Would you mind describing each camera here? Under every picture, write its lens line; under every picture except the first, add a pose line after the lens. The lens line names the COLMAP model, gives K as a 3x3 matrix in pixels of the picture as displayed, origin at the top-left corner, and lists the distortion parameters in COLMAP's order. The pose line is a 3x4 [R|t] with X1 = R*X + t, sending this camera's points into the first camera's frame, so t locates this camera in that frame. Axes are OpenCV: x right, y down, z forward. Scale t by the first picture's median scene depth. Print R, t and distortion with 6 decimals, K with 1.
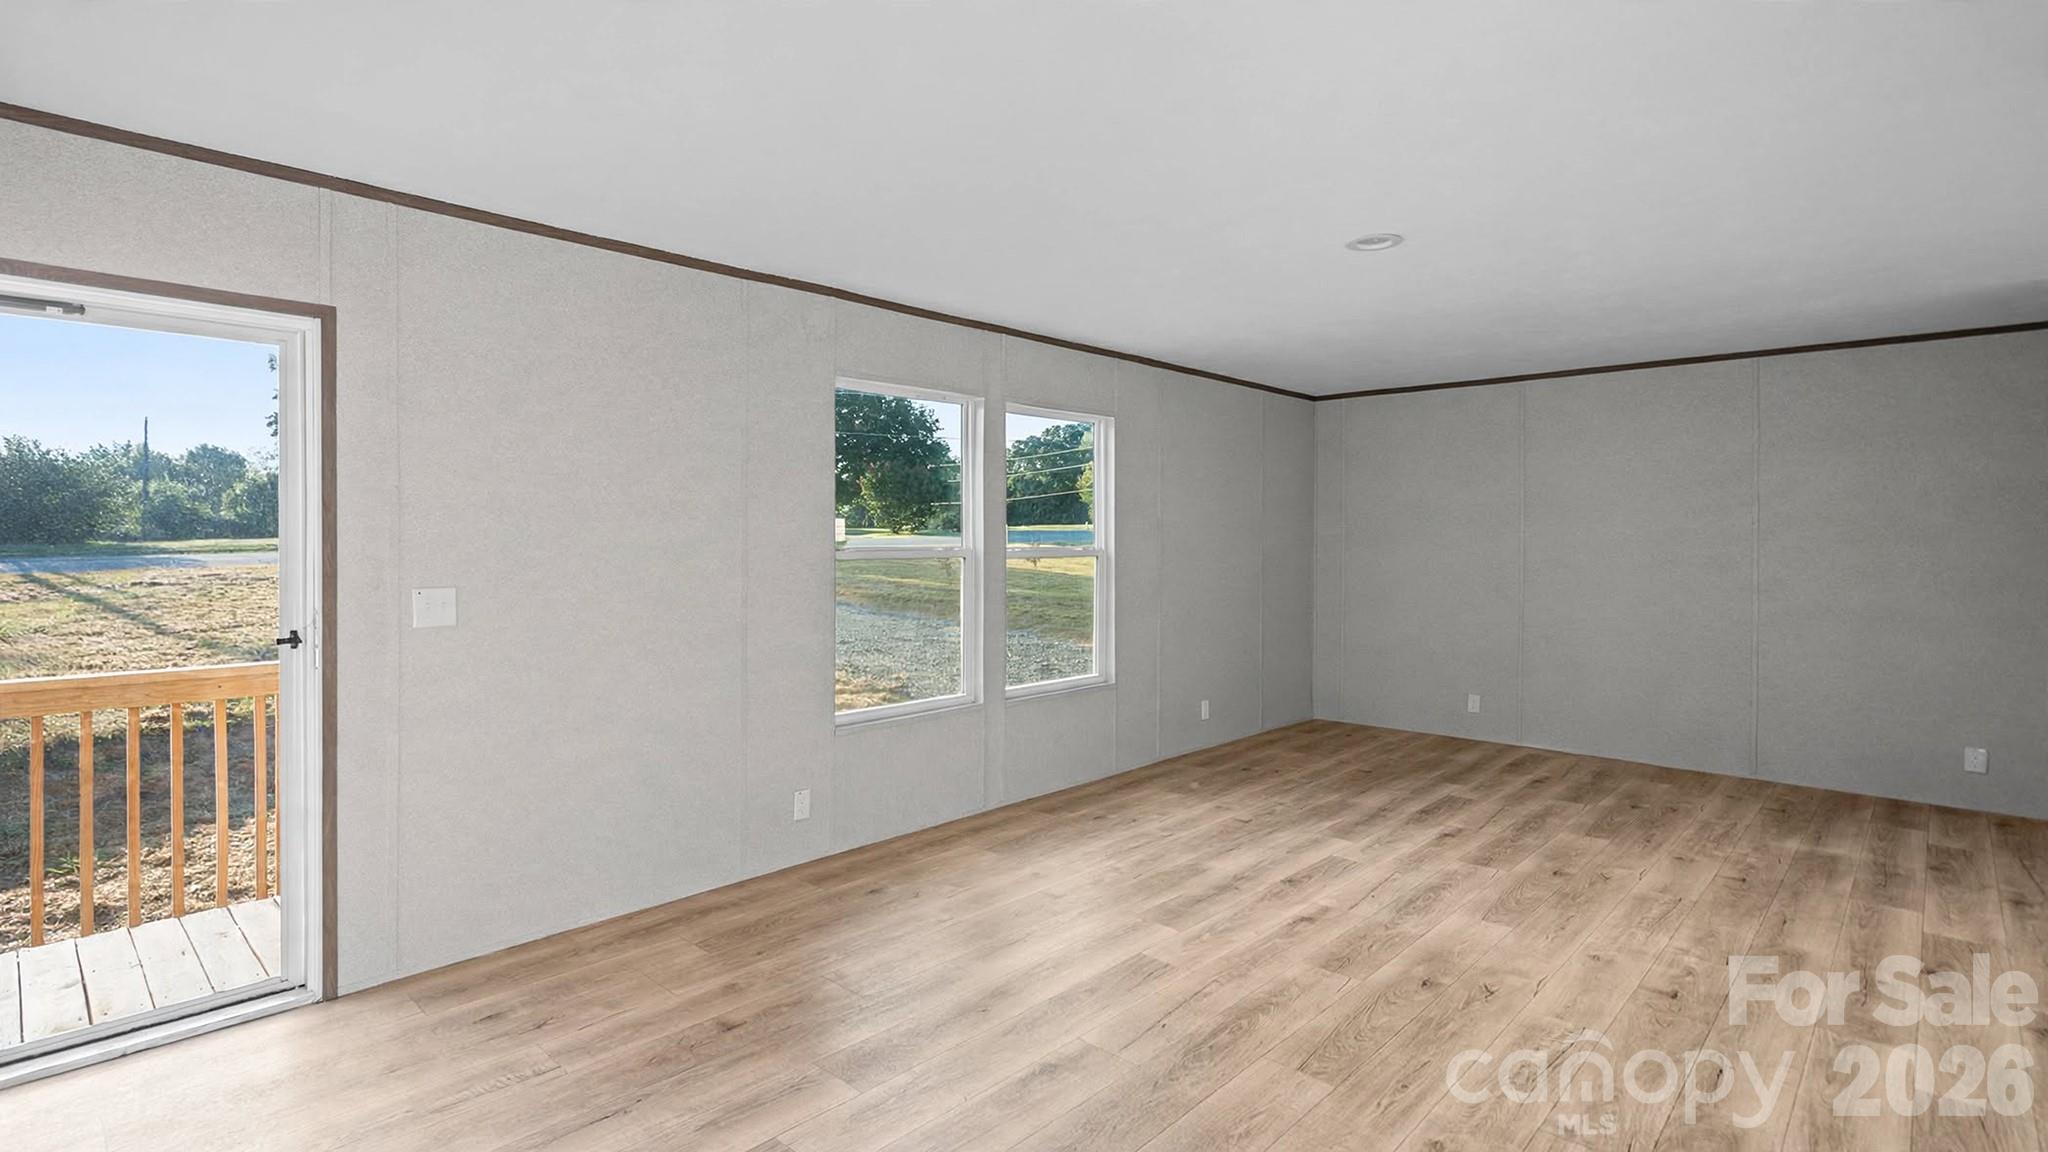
lens RADIAL K [[954.2, 0, 1015.3], [0, 954.2, 547.3], [0, 0, 1]] dist [-0.000772, -0.000042]
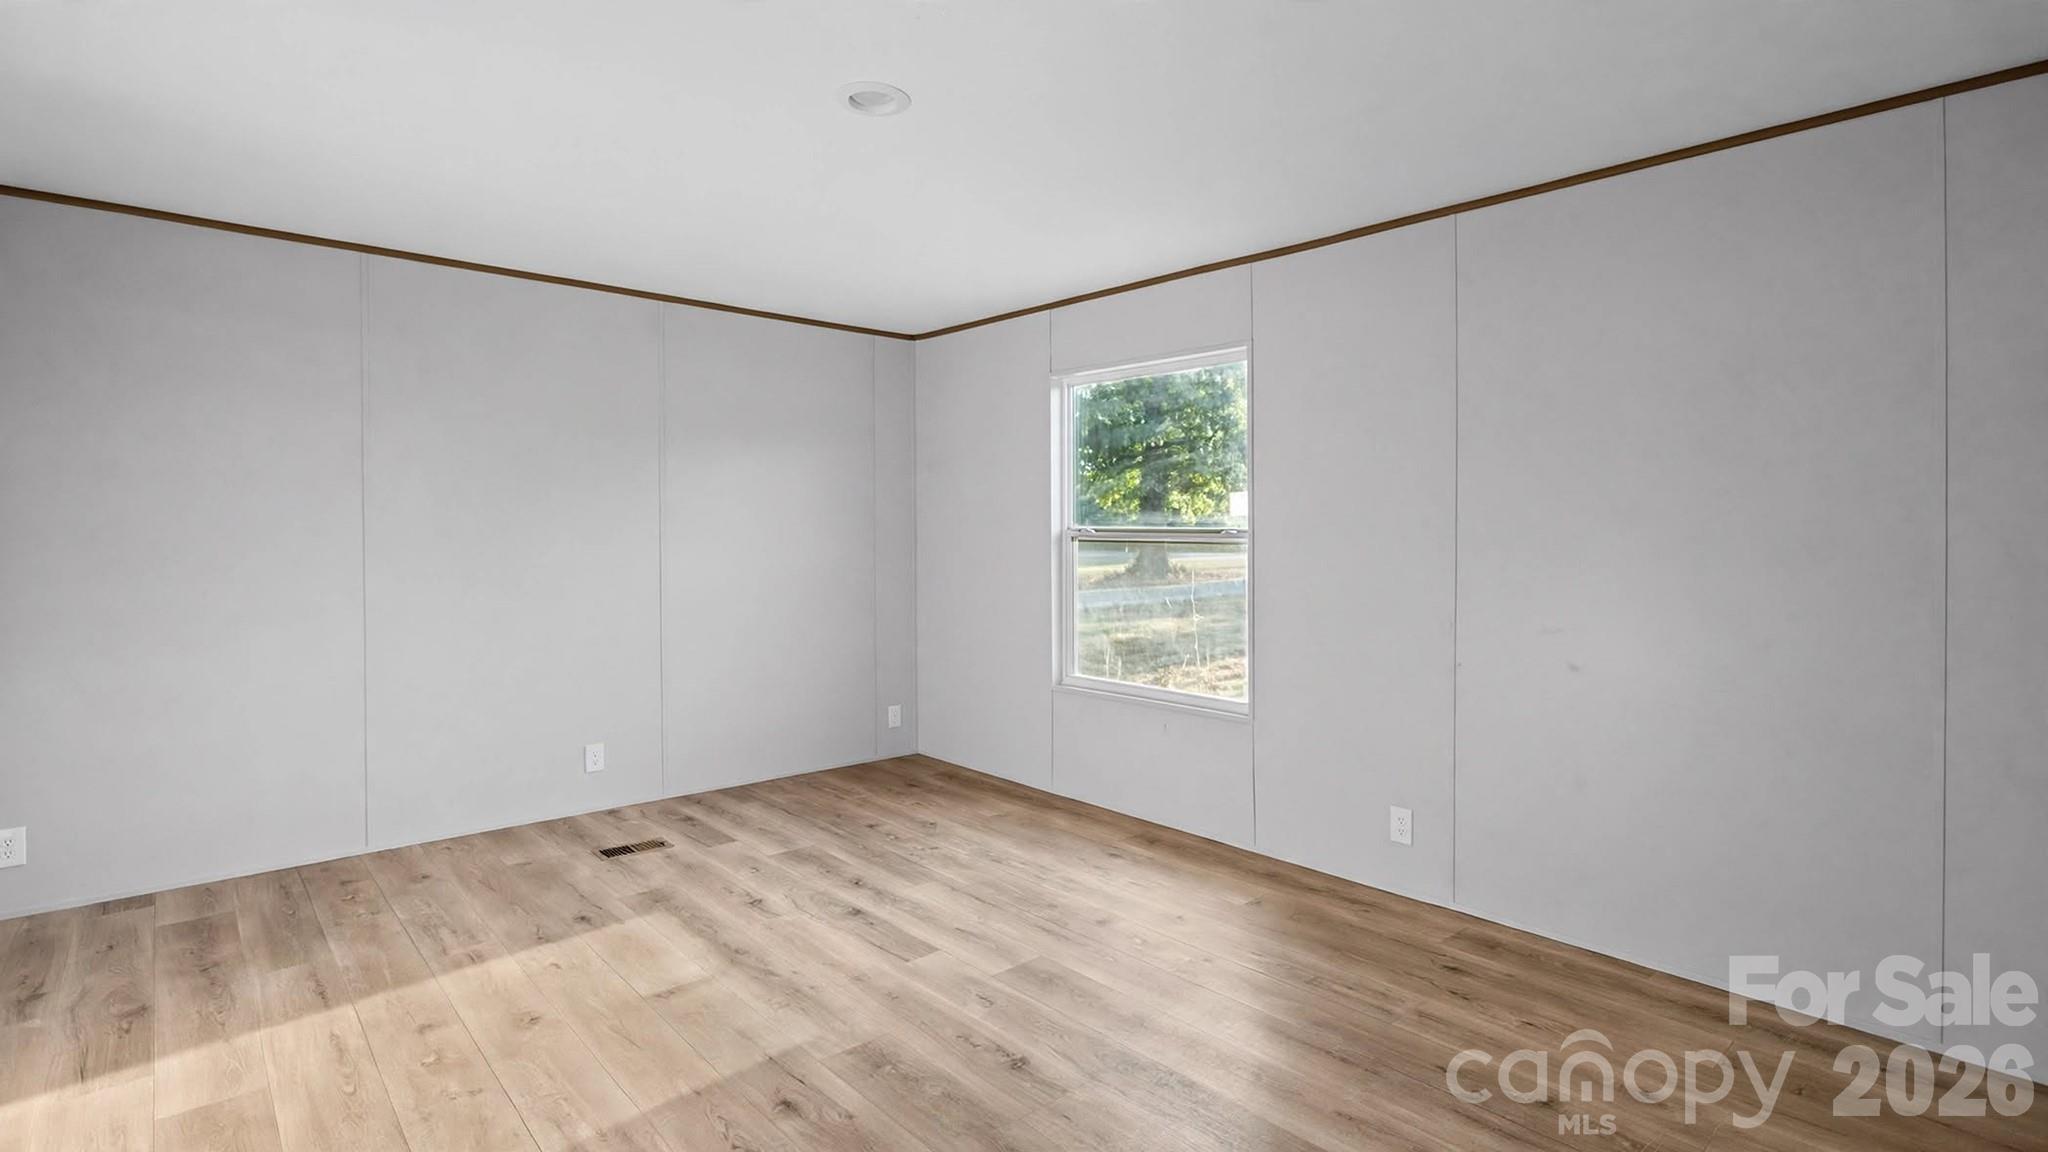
lens RADIAL K [[982.4, 0, 1032.4], [0, 982.4, 538.1], [0, 0, 1]] dist [0.002413, 0.001425]
pose [[-0.063984, 0.012747, -0.997870, 1.104264], [-0.009116, 0.999869, 0.013357, -0.004514], [0.997909, 0.009951, -0.063859, 1.144387]]
